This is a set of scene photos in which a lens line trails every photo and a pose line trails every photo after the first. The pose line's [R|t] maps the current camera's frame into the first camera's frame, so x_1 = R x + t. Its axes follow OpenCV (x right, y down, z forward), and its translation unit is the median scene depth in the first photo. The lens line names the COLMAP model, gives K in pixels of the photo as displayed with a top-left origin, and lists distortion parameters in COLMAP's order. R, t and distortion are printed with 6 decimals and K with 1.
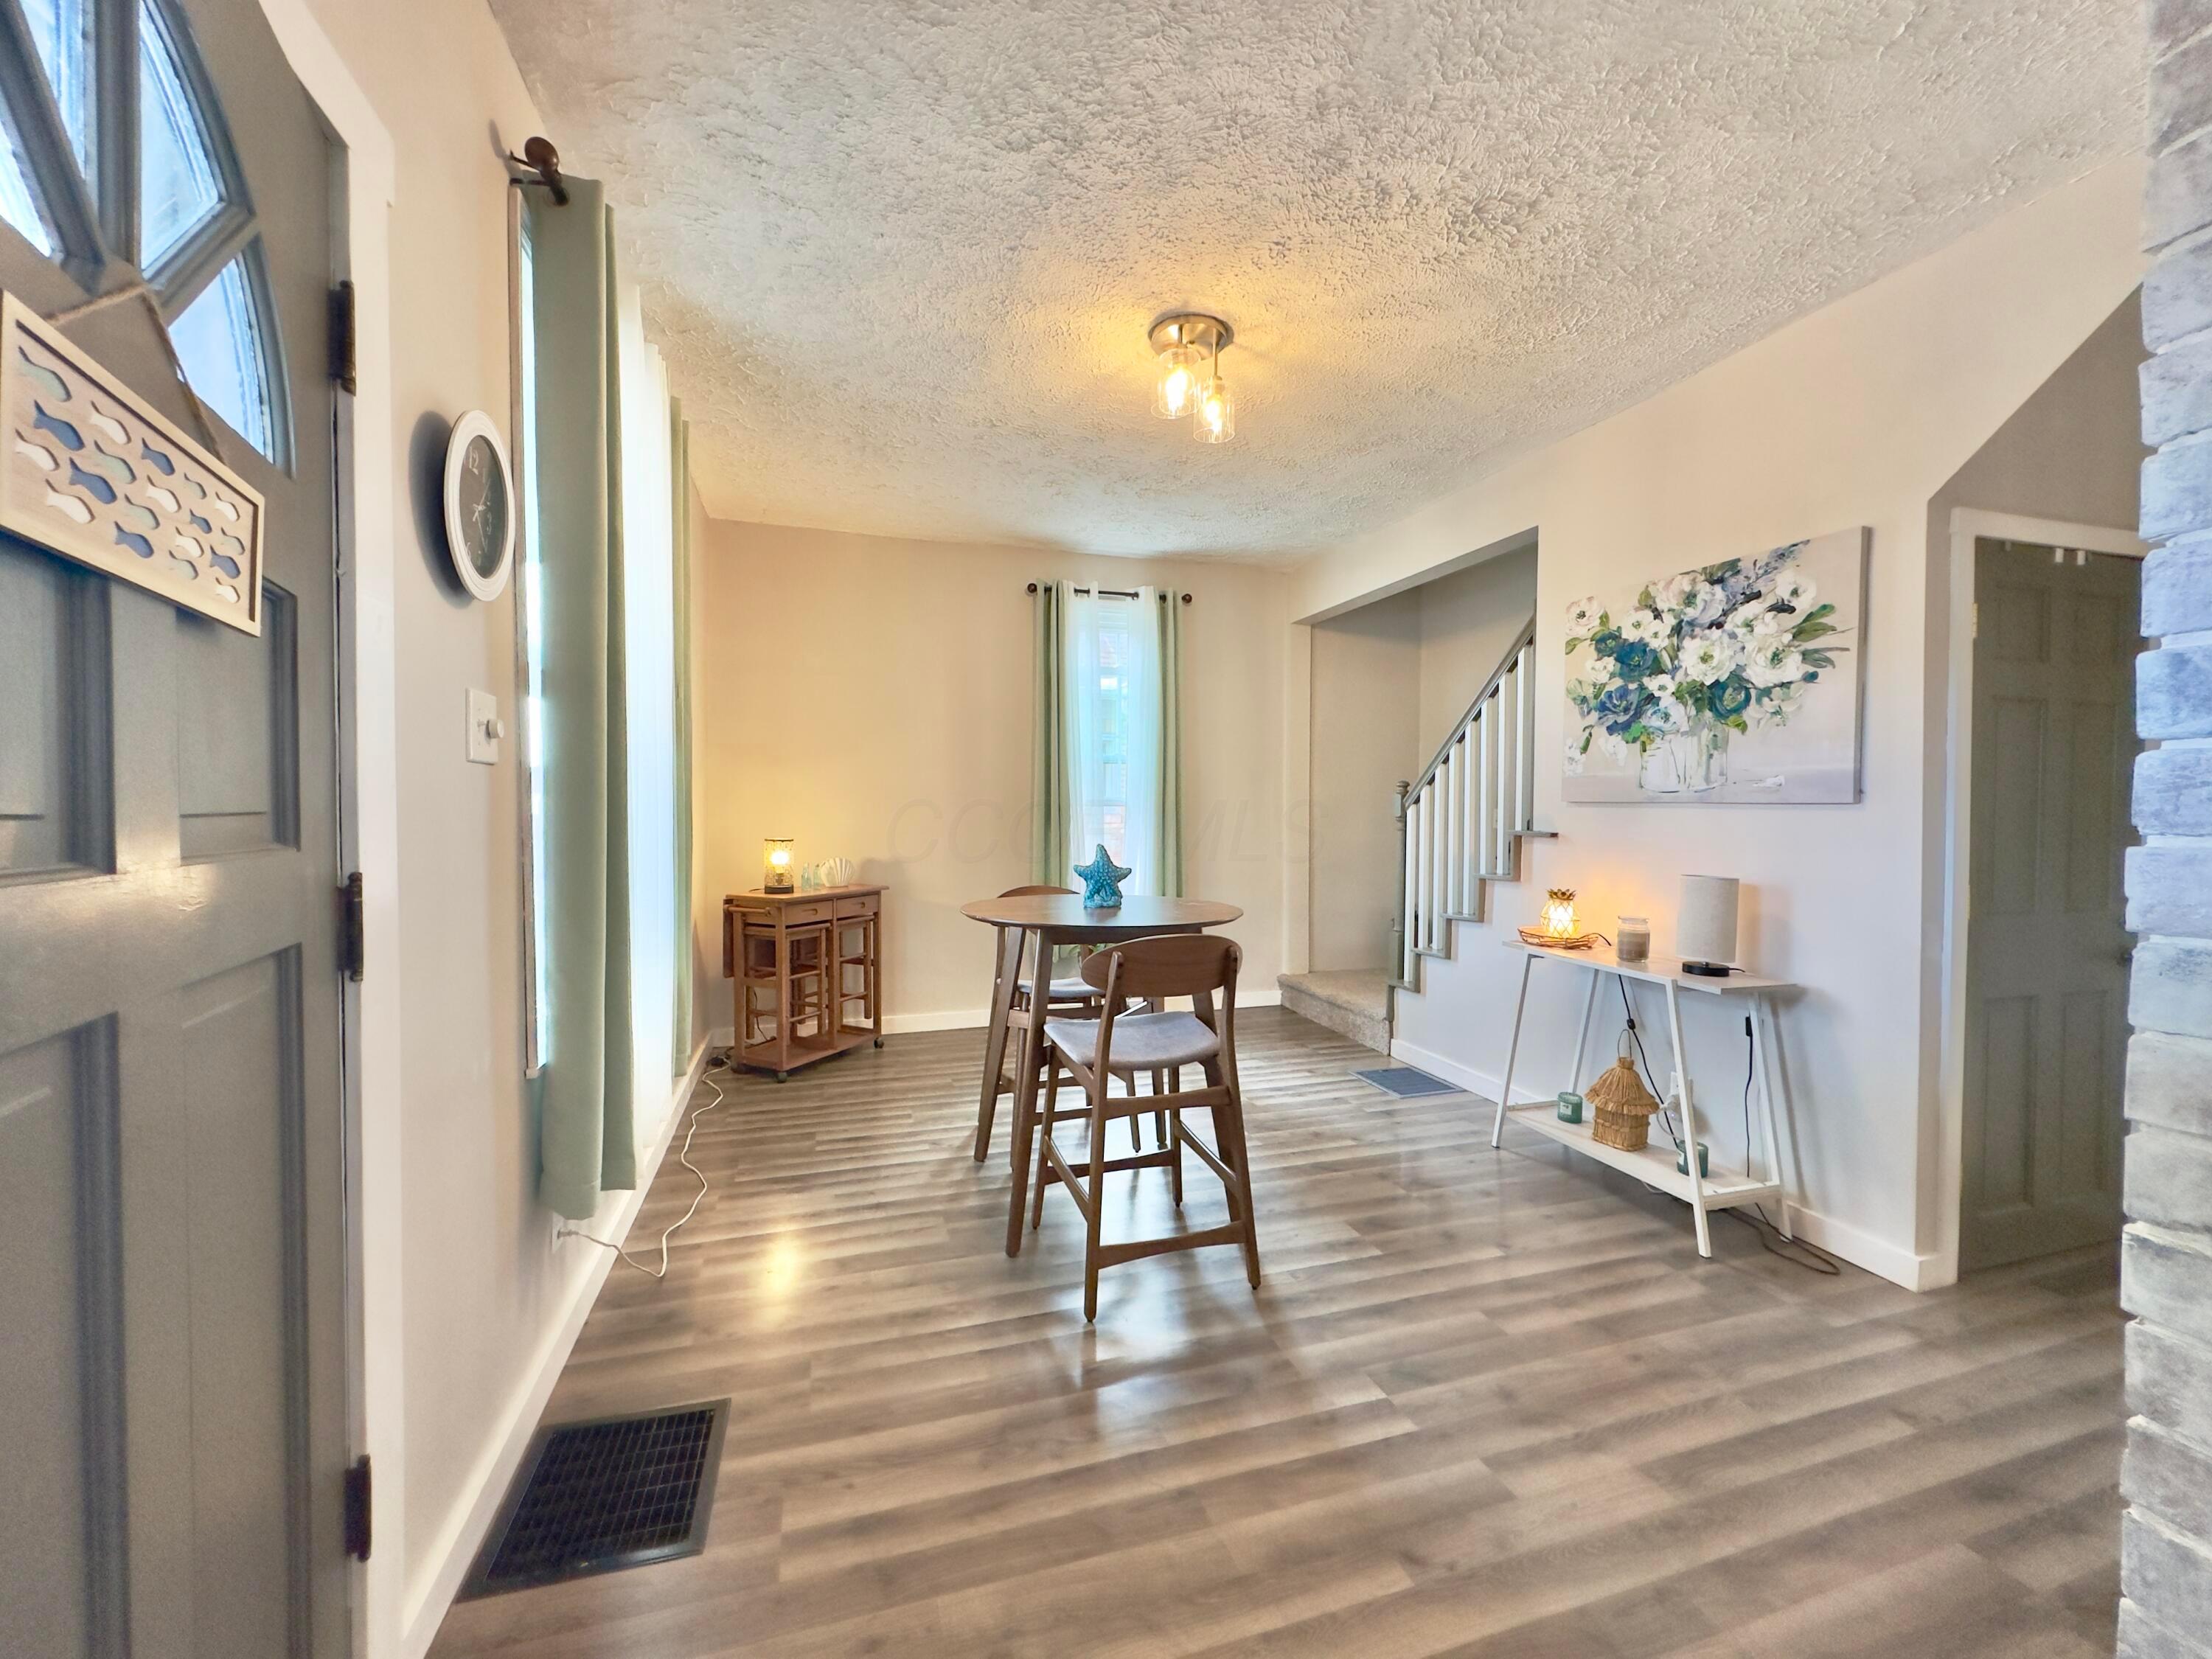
lens RADIAL K [[879.4, 0, 1106.0], [0, 879.4, 829.5], [0, 0, 1]] dist [-0.001664, -0.000155]
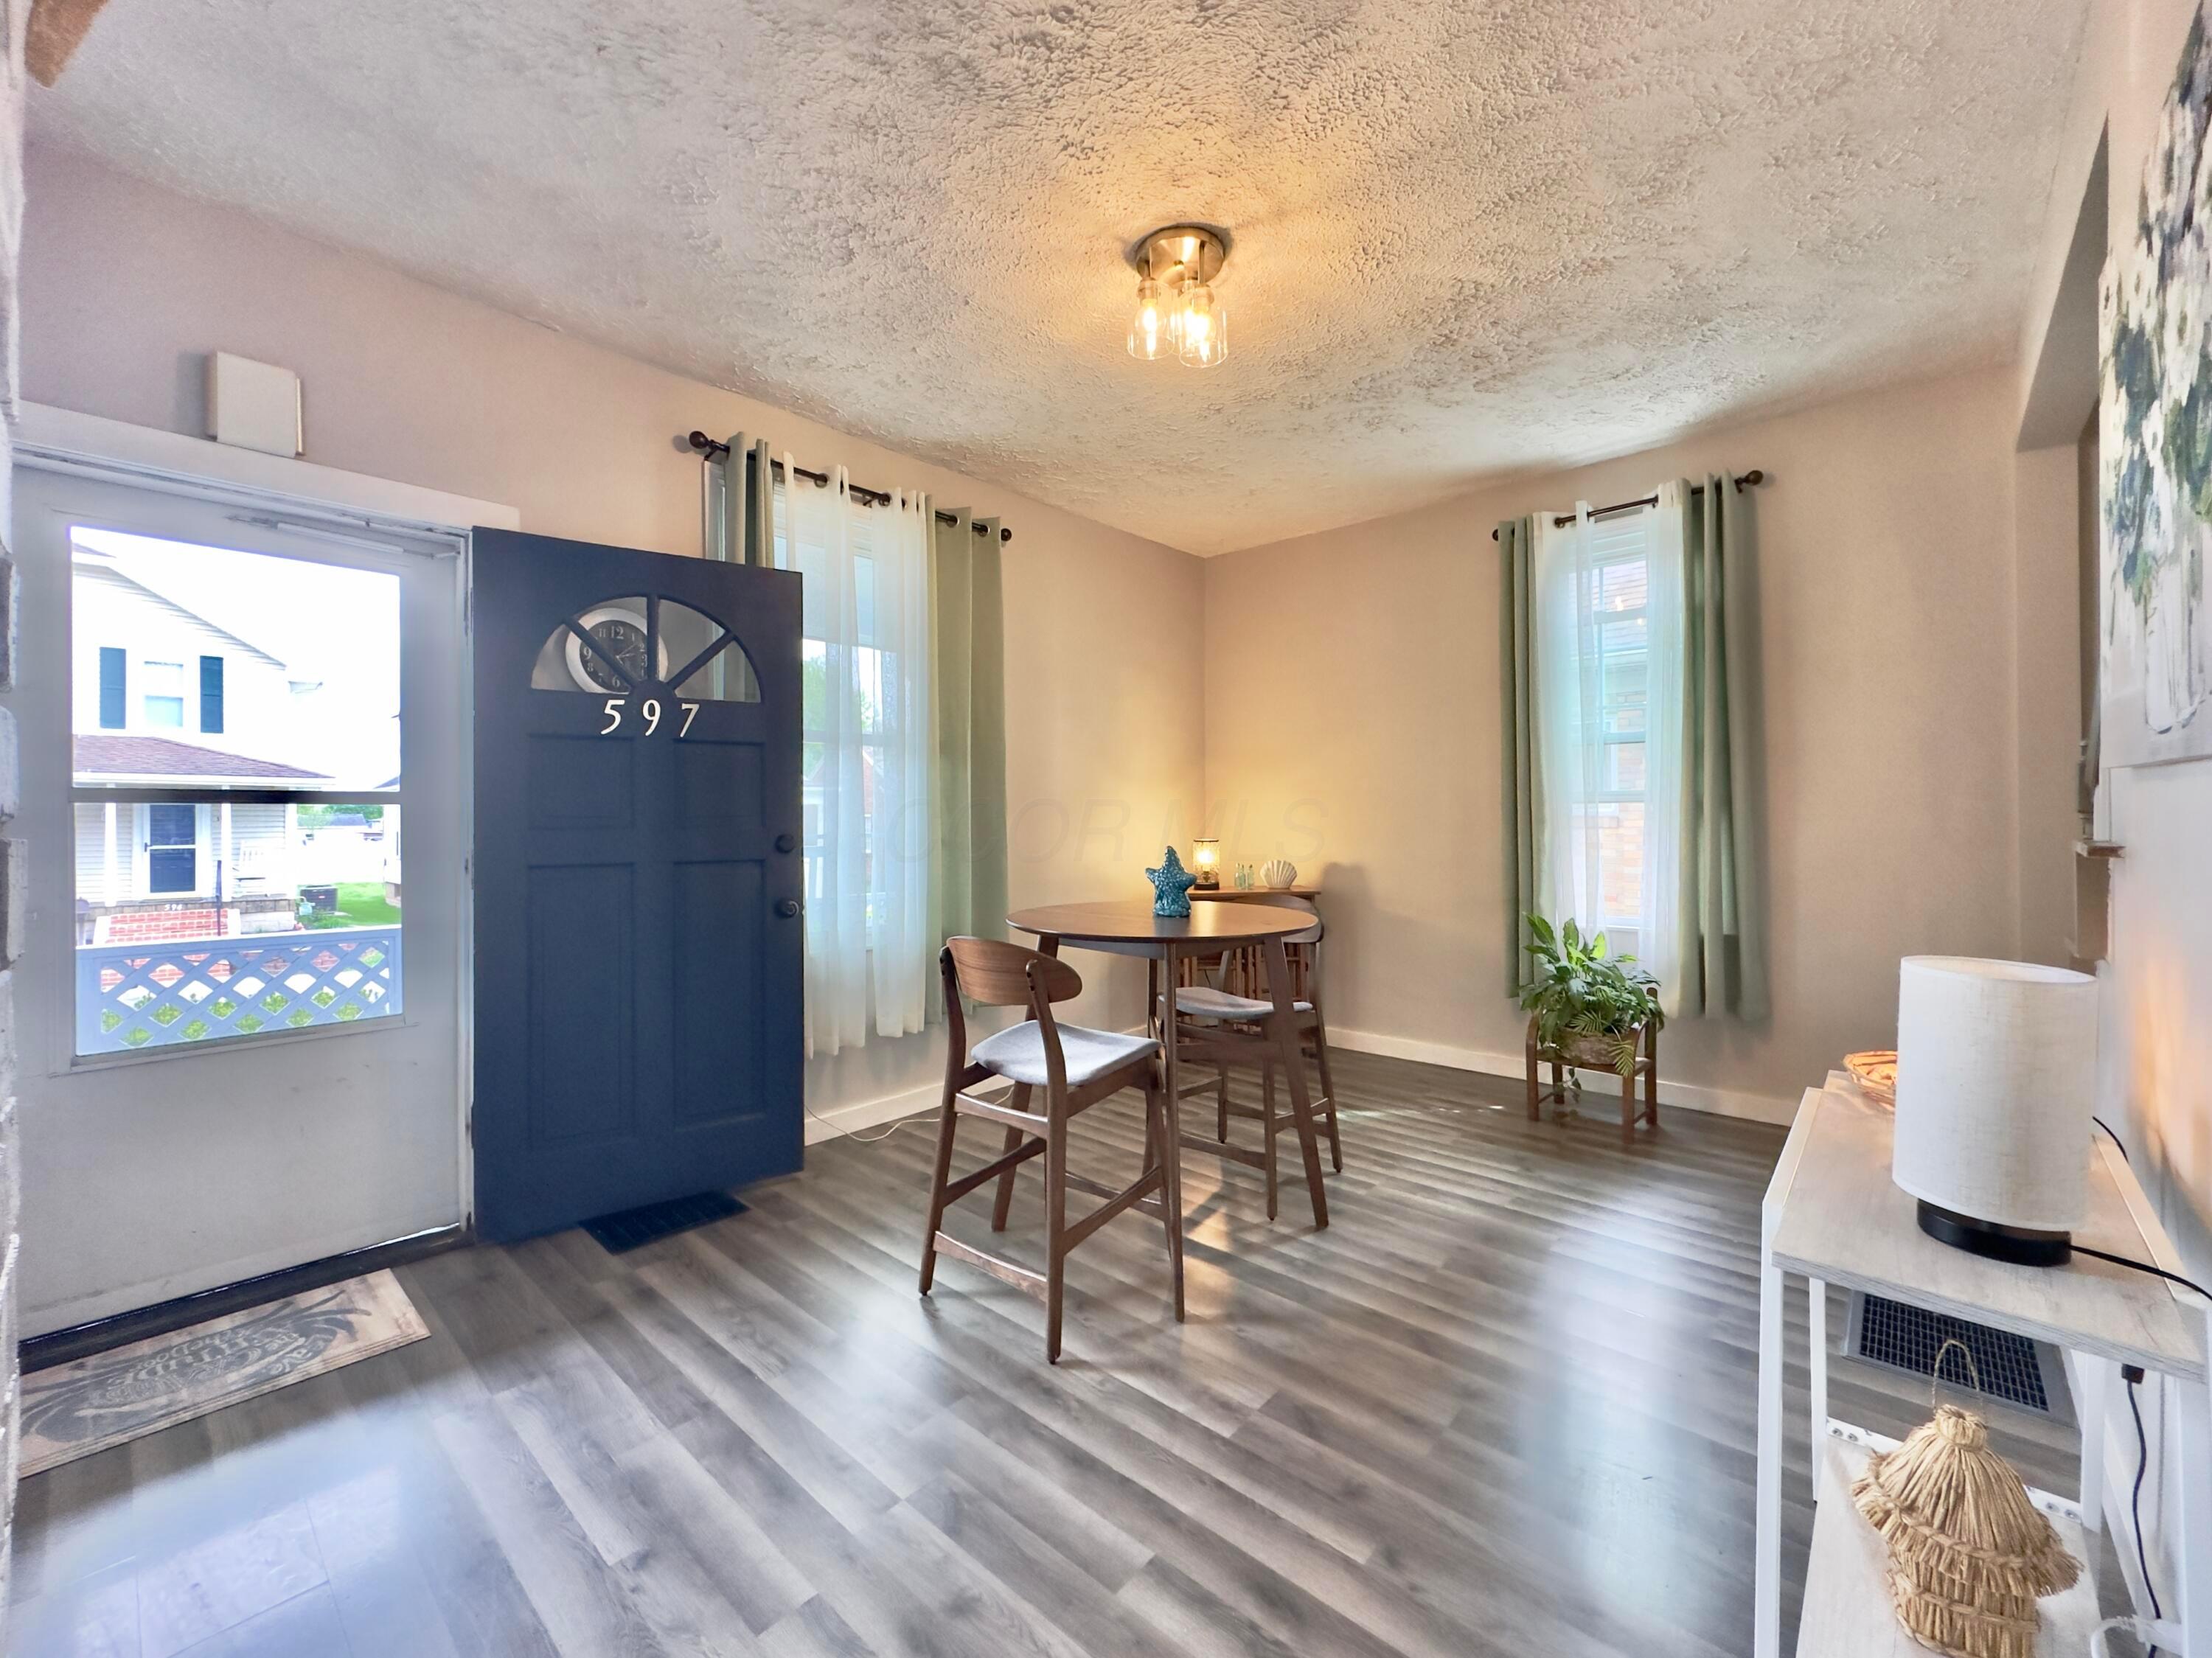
lens RADIAL K [[900.5, 0, 1097.7], [0, 900.5, 816.4], [0, 0, 1]] dist [0.001728, 0.000180]
pose [[0.505520, -0.009455, -0.862763, 0.764131], [-0.010081, 0.999807, -0.016864, 0.002191], [0.862756, 0.017223, 0.505327, 0.466788]]
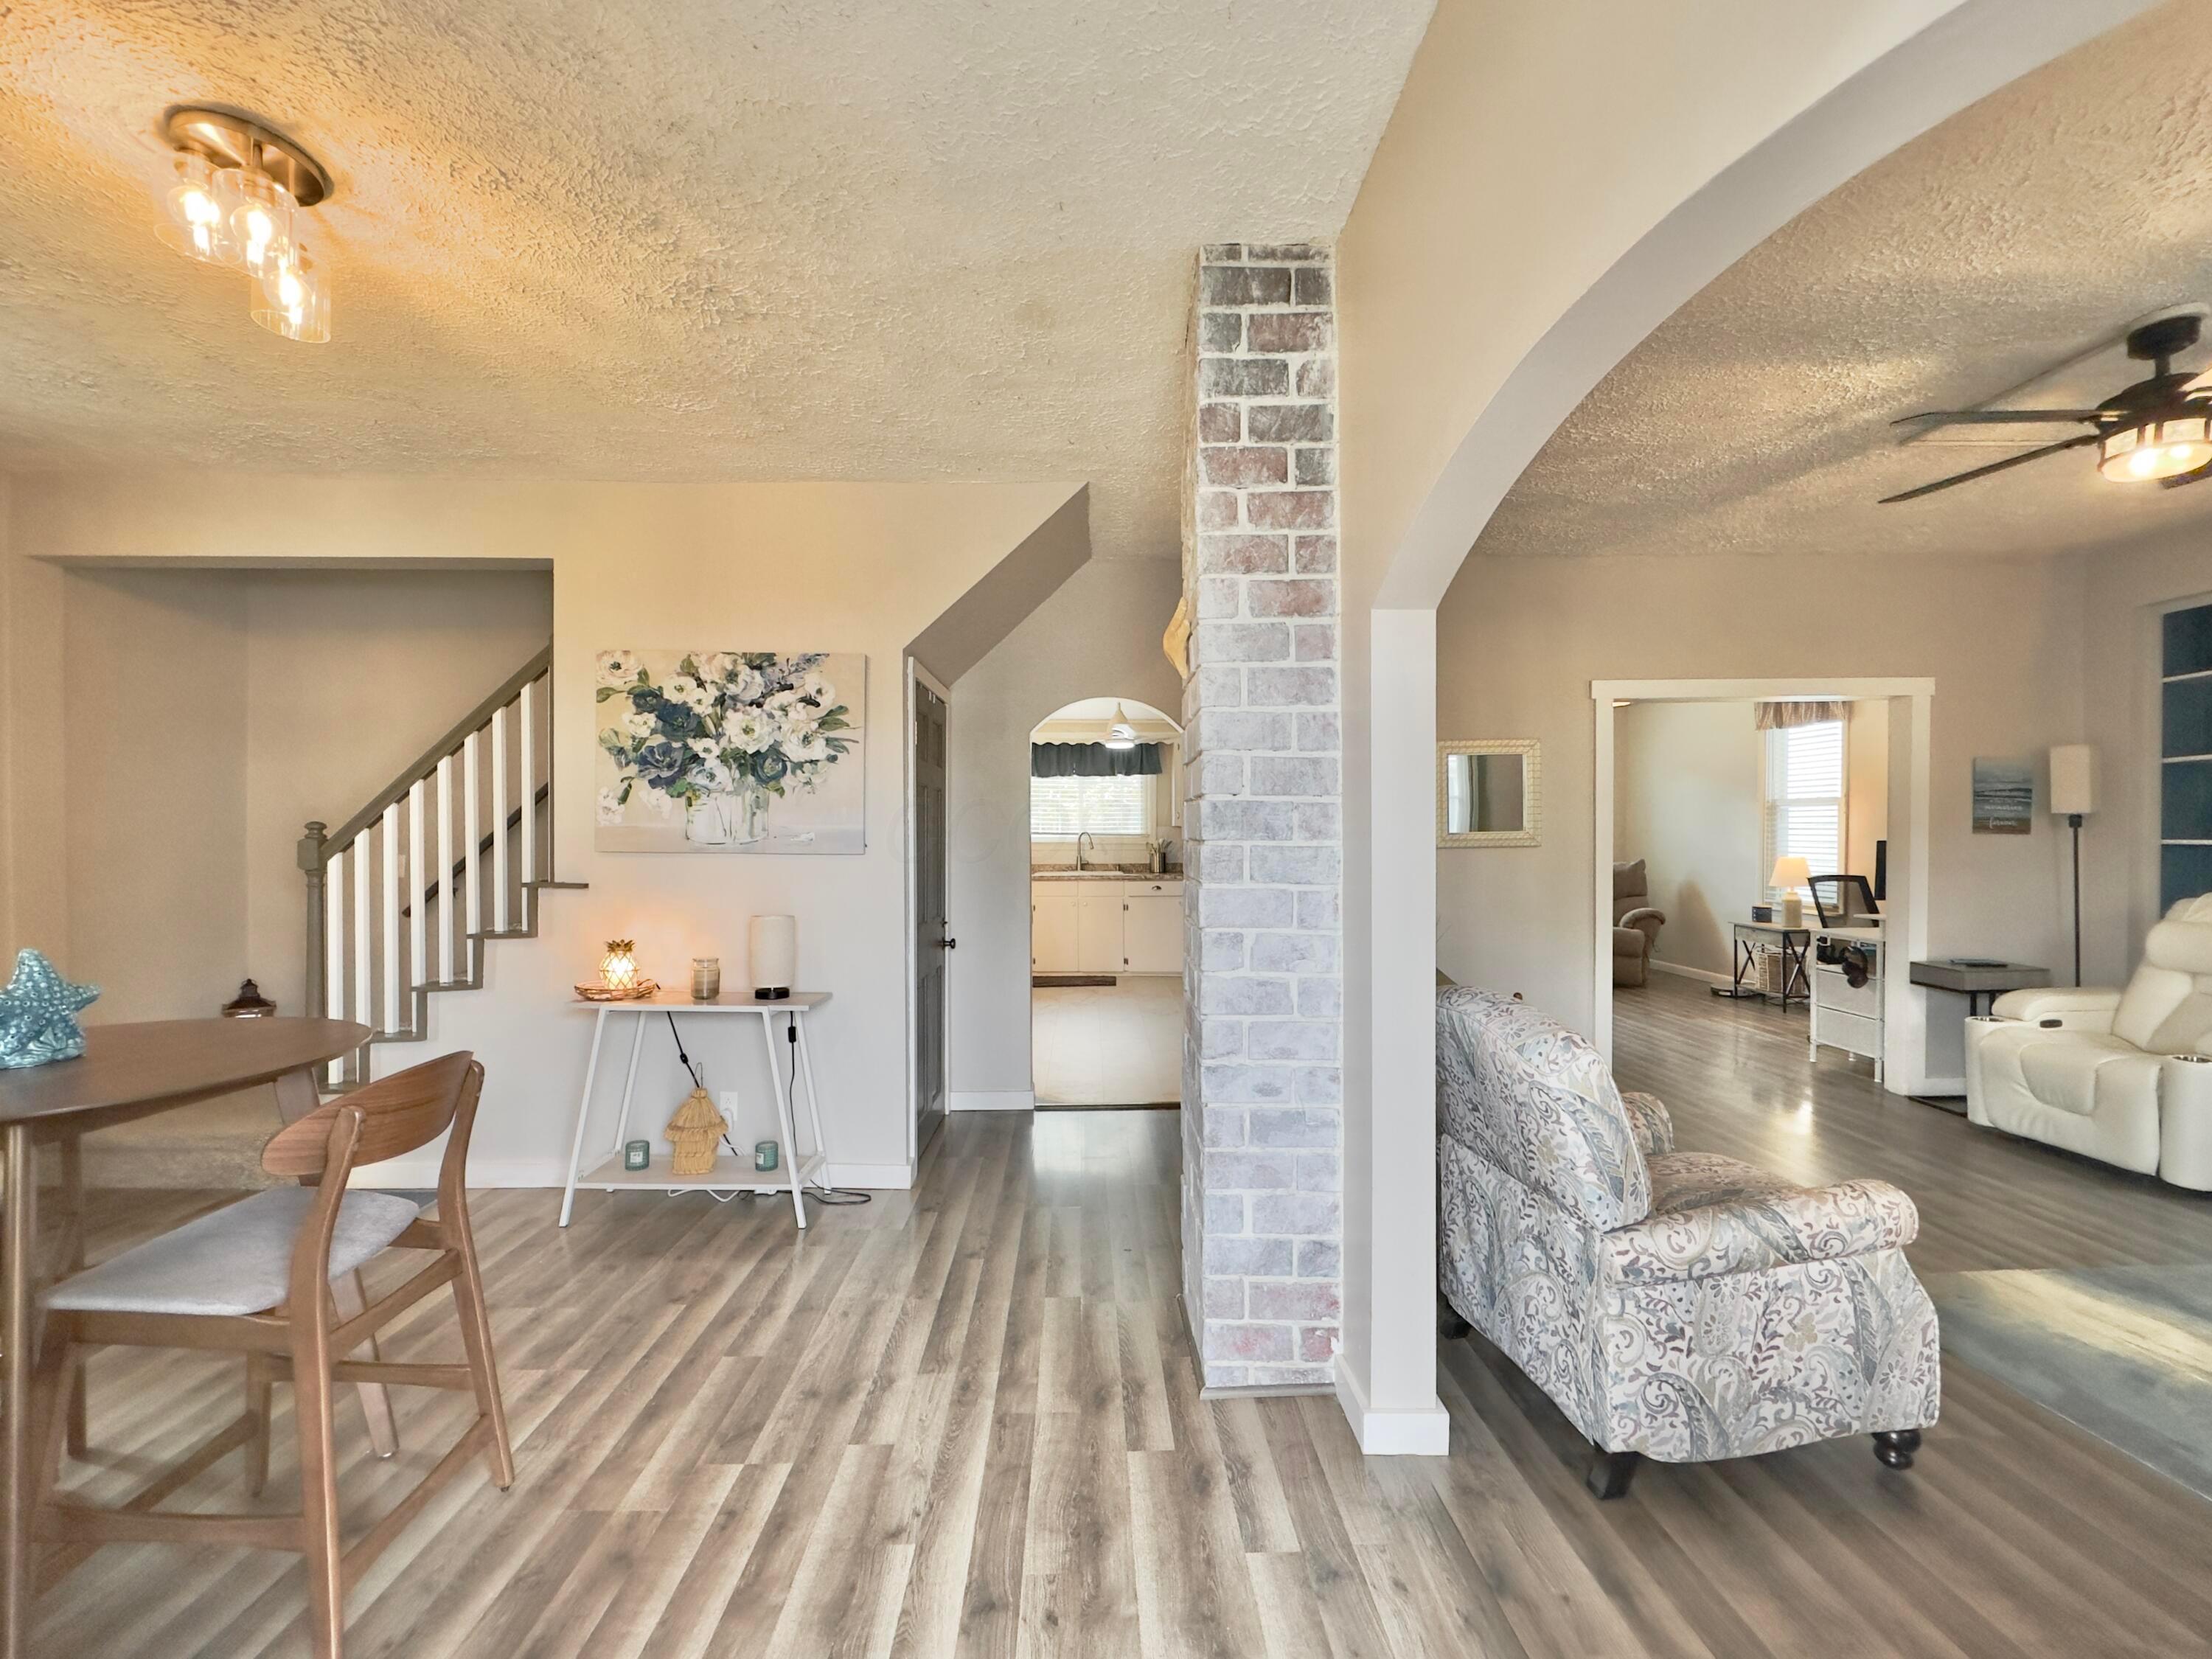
lens RADIAL K [[926.3, 0, 1109.3], [0, 926.3, 848.4], [0, 0, 1]] dist [-0.000532, 0.000051]
pose [[0.278400, -0.012611, 0.960382, -0.371314], [0.023163, 0.999711, 0.006413, -0.033758], [-0.960186, 0.020460, 0.278611, 0.192106]]
